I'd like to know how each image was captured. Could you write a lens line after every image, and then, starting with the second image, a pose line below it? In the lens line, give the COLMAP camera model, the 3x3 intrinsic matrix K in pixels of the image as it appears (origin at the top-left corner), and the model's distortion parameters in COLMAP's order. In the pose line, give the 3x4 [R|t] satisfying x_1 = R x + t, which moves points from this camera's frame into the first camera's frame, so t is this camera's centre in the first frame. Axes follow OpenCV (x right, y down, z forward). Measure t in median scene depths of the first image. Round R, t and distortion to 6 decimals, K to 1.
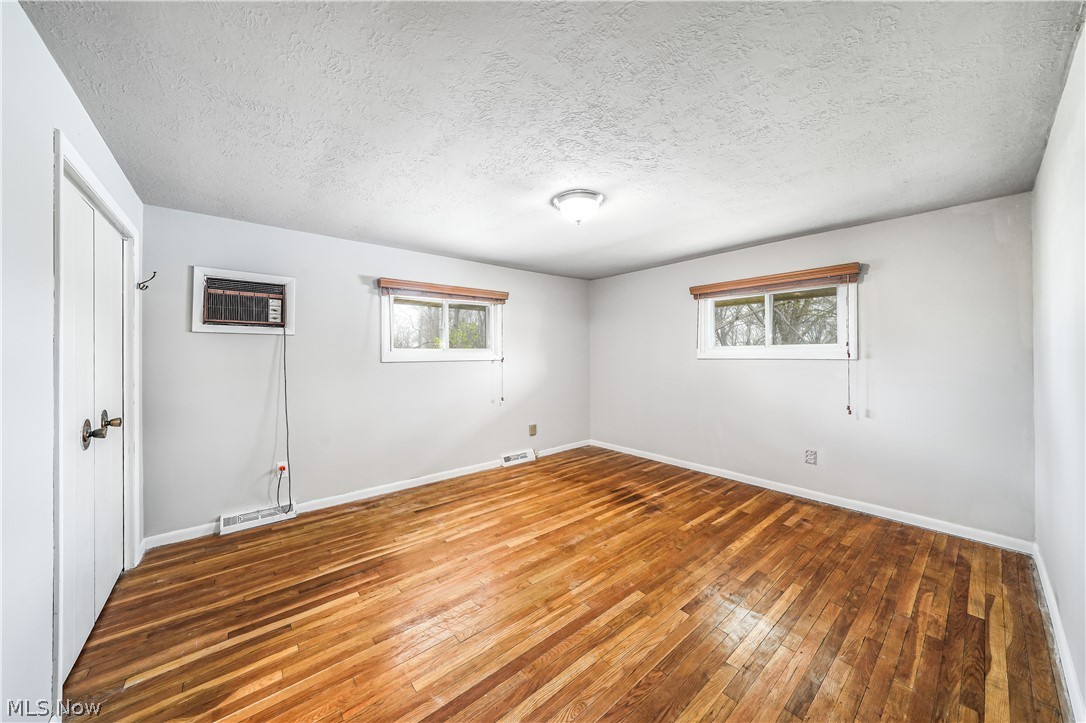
lens RADIAL K [[368.1, 0, 543.0], [0, 368.1, 361.5], [0, 0, 1]] dist [-0.000162, 0.000011]
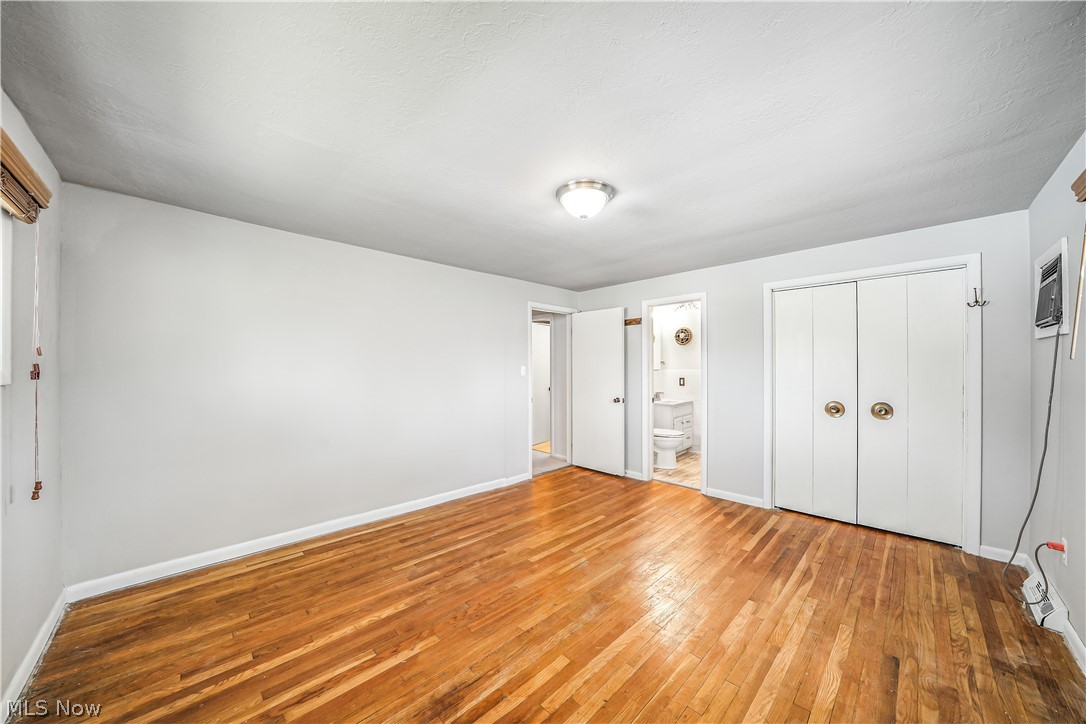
lens RADIAL K [[378.4, 0, 539.1], [0, 378.4, 363.0], [0, 0, 1]] dist [-0.019616, 0.000049]
pose [[-0.997511, 0.004453, -0.070365, 0.292642], [0.003855, 0.999955, 0.008629, -0.046652], [0.070400, 0.008336, -0.997484, 2.043082]]
